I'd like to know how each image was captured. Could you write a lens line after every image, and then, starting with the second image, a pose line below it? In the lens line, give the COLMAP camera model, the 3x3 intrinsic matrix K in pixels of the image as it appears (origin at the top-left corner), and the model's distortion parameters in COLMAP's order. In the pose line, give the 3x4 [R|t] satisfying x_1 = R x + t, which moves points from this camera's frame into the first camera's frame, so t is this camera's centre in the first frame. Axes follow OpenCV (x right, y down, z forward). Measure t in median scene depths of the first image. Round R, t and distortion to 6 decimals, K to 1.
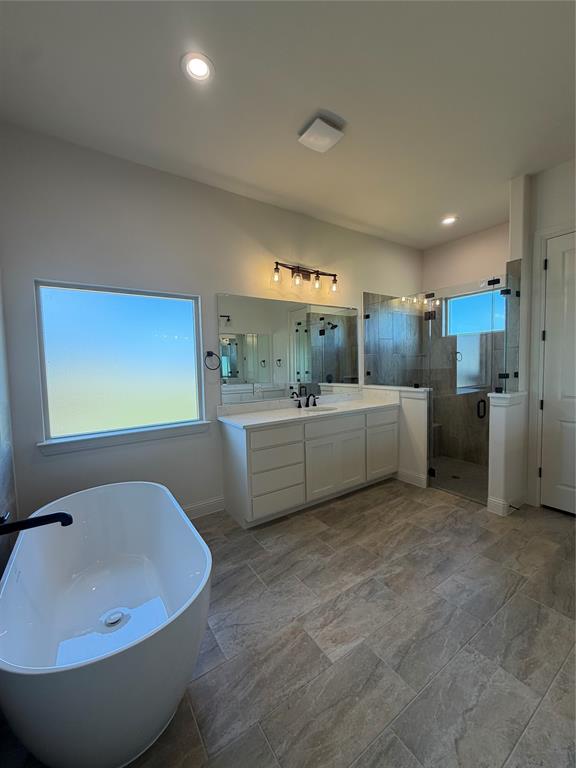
lens RADIAL K [[307.1, 0, 287.5], [0, 307.1, 383.2], [0, 0, 1]] dist [-0.000175, 0.000474]
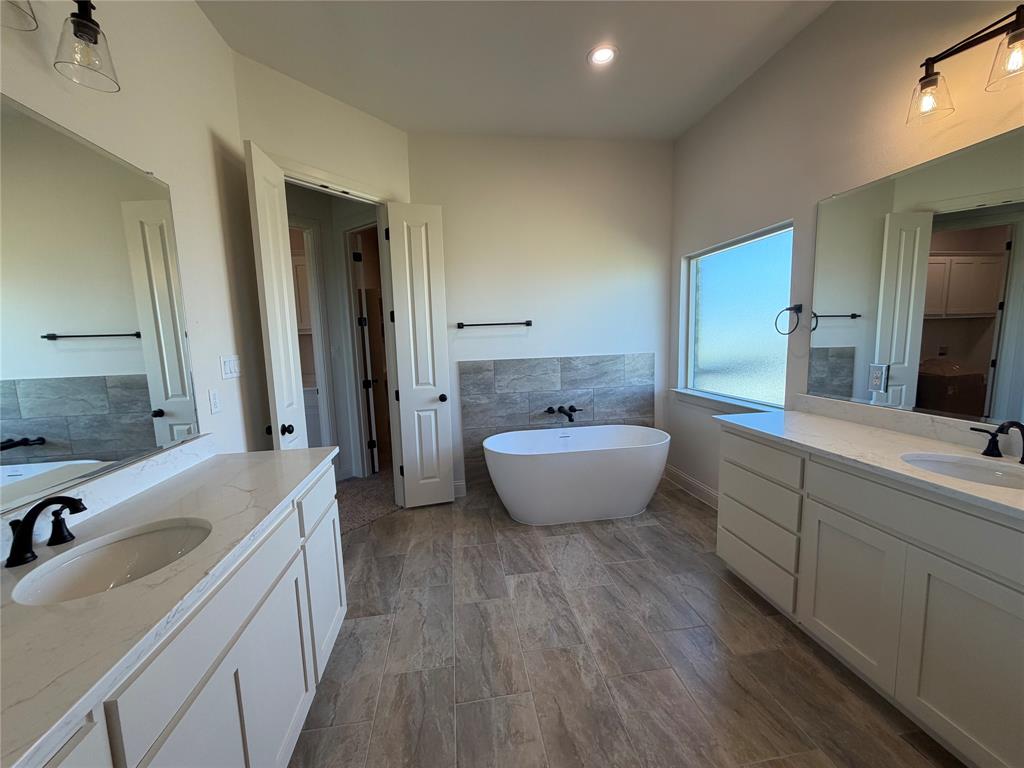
lens RADIAL K [[409.4, 0, 509.2], [0, 409.4, 385.5], [0, 0, 1]] dist [-0.000175, 0.000474]
pose [[-0.434689, 0.142779, -0.889190, 1.250423], [-0.016160, 0.985957, 0.166217, -0.115353], [0.900436, 0.086622, -0.426277, 1.361531]]
